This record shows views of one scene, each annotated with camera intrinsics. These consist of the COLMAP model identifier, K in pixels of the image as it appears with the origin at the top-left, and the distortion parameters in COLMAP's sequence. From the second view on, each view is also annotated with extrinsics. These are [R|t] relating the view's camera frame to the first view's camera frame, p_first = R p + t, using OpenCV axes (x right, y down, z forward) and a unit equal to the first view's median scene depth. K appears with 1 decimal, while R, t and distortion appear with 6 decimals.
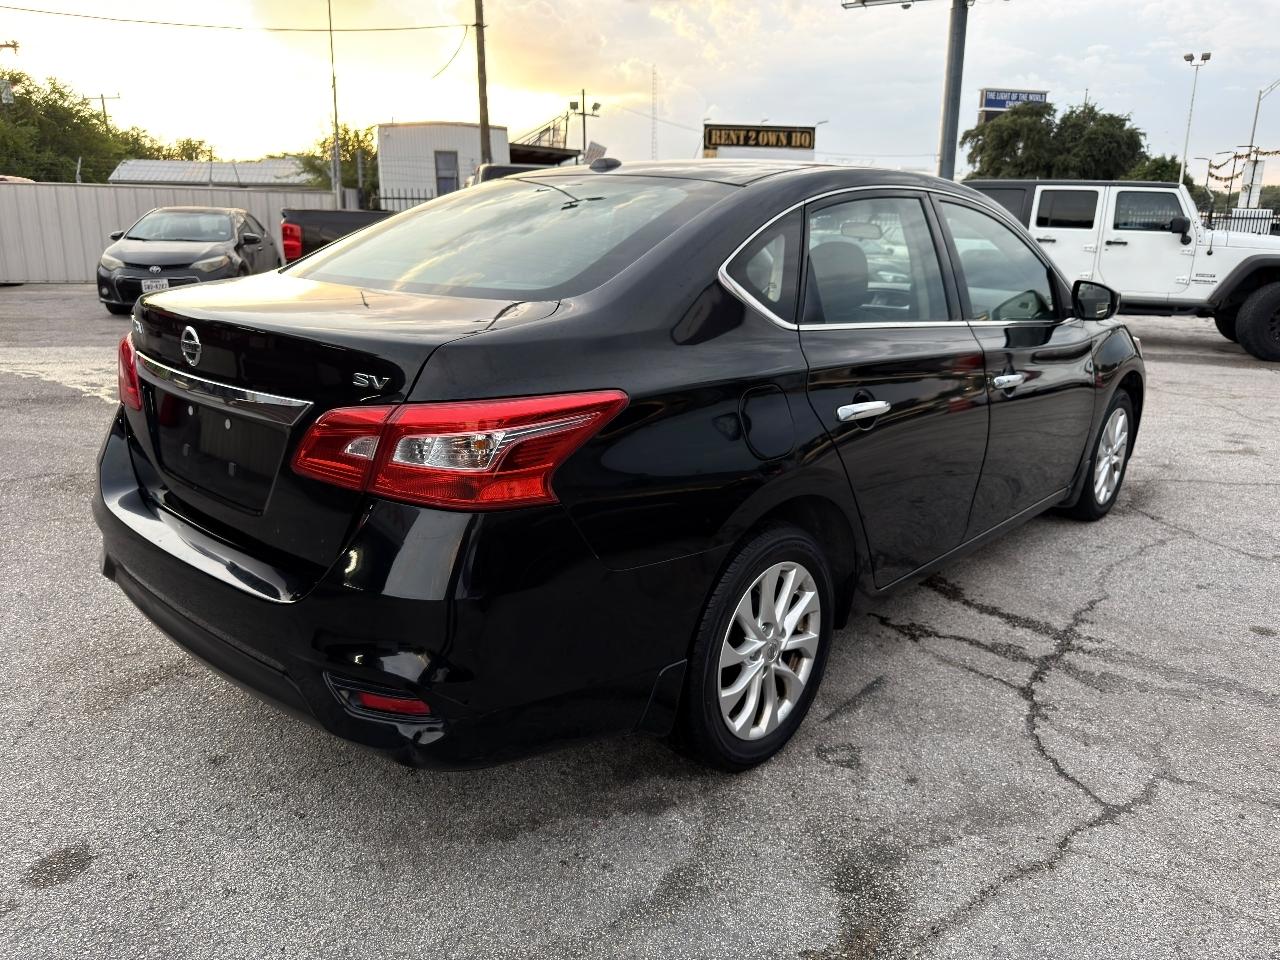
lens RADIAL K [[913.5, 0, 635.1], [0, 913.5, 478.9], [0, 0, 1]] dist [0.001540, -0.003112]
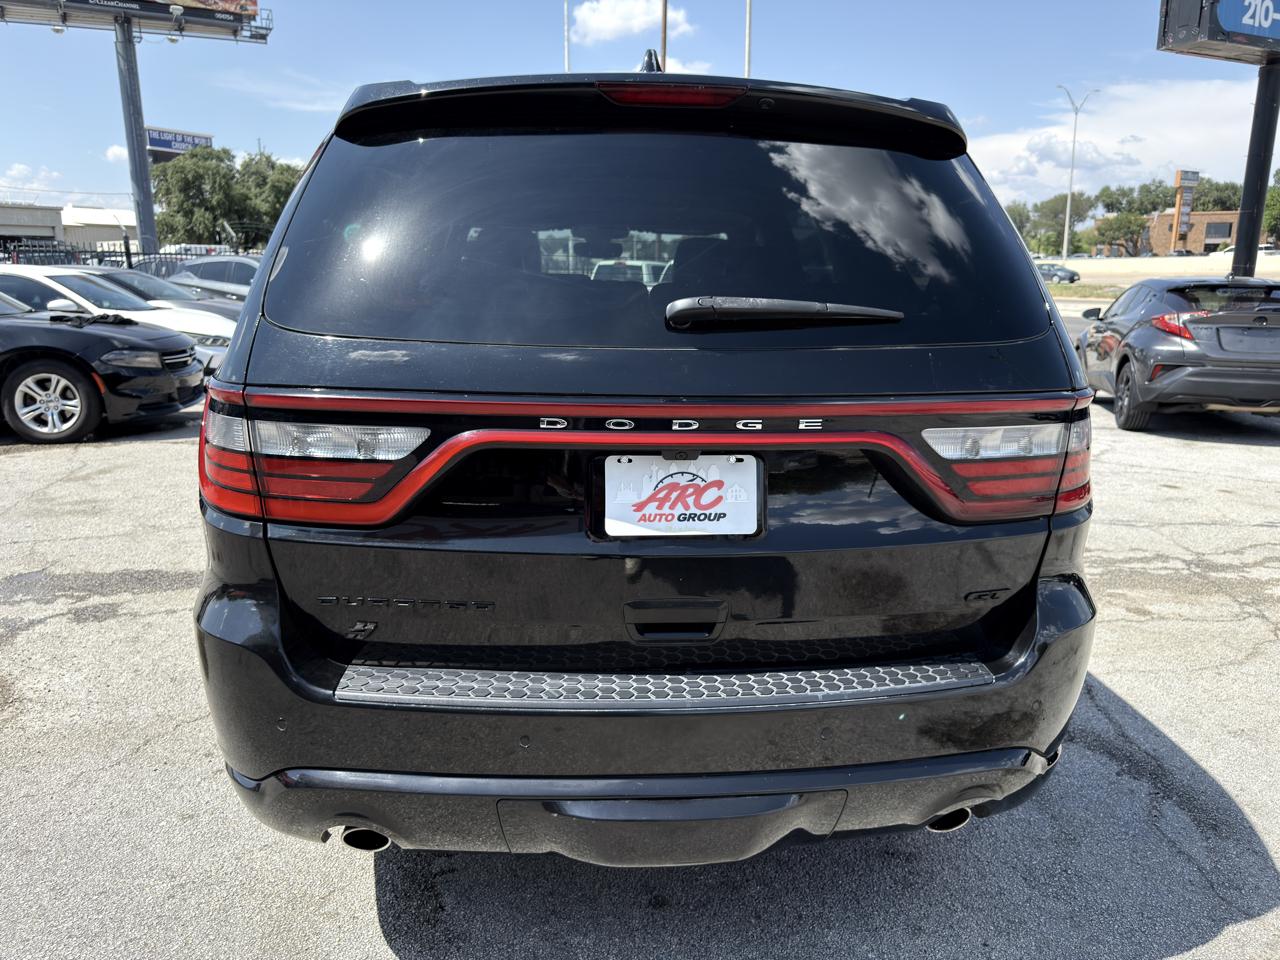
lens RADIAL K [[918.5, 0, 633.0], [0, 918.5, 473.9], [0, 0, 1]] dist [-0.004581, -0.001637]
pose [[0.682621, -0.161719, 0.712654, -0.081920], [0.195899, 0.980008, 0.034745, -0.011413], [-0.704025, 0.115891, 0.700655, 0.025440]]
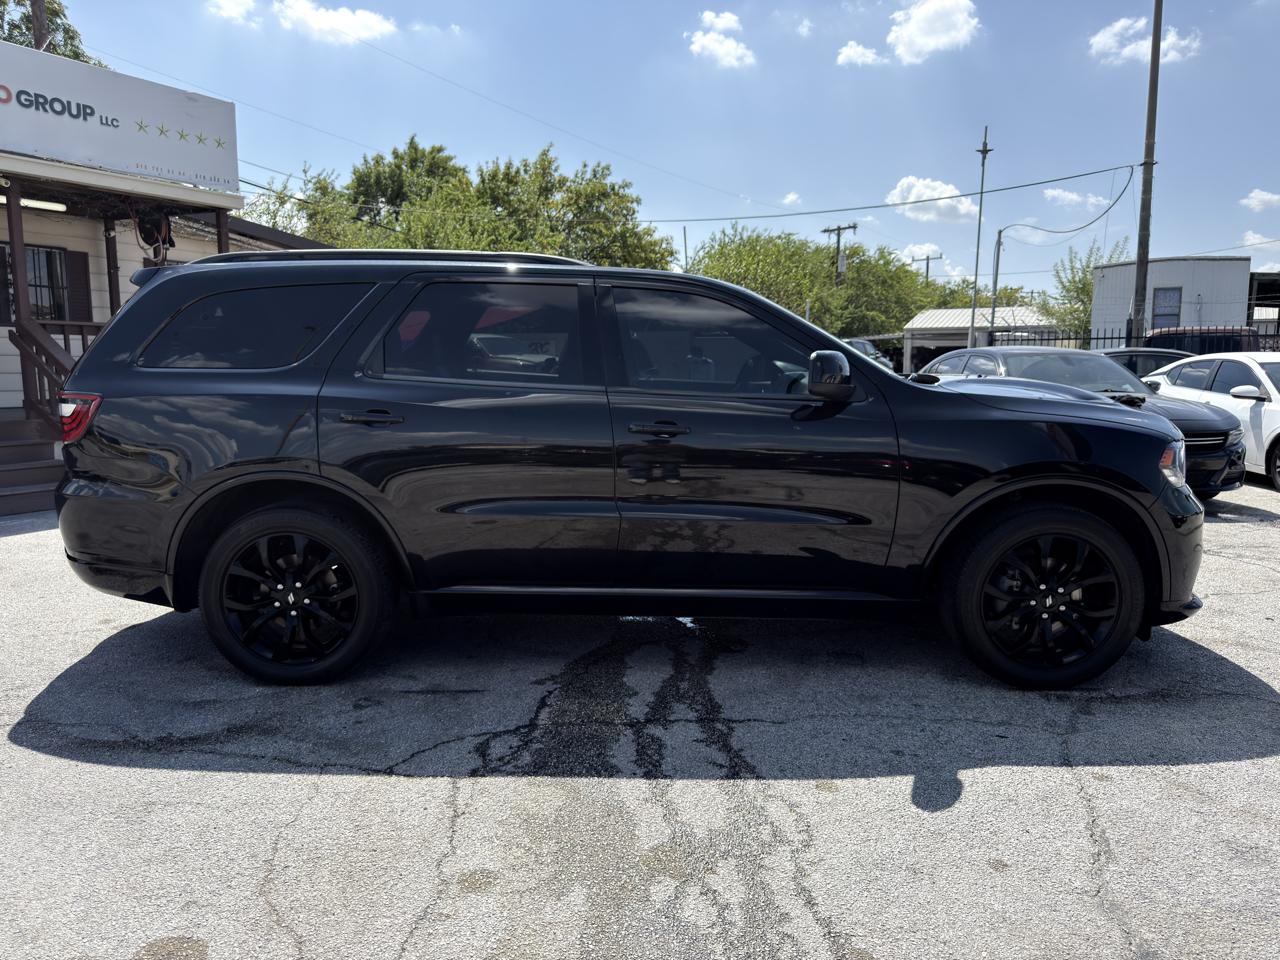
lens RADIAL K [[899.6, 0, 646.8], [0, 899.6, 481.5], [0, 0, 1]] dist [0.033036, -0.043826]
pose [[0.671286, 0.092655, -0.735384, 0.131032], [-0.195453, 0.979167, -0.055046, -0.005767], [0.714964, 0.180684, 0.675411, 0.019271]]
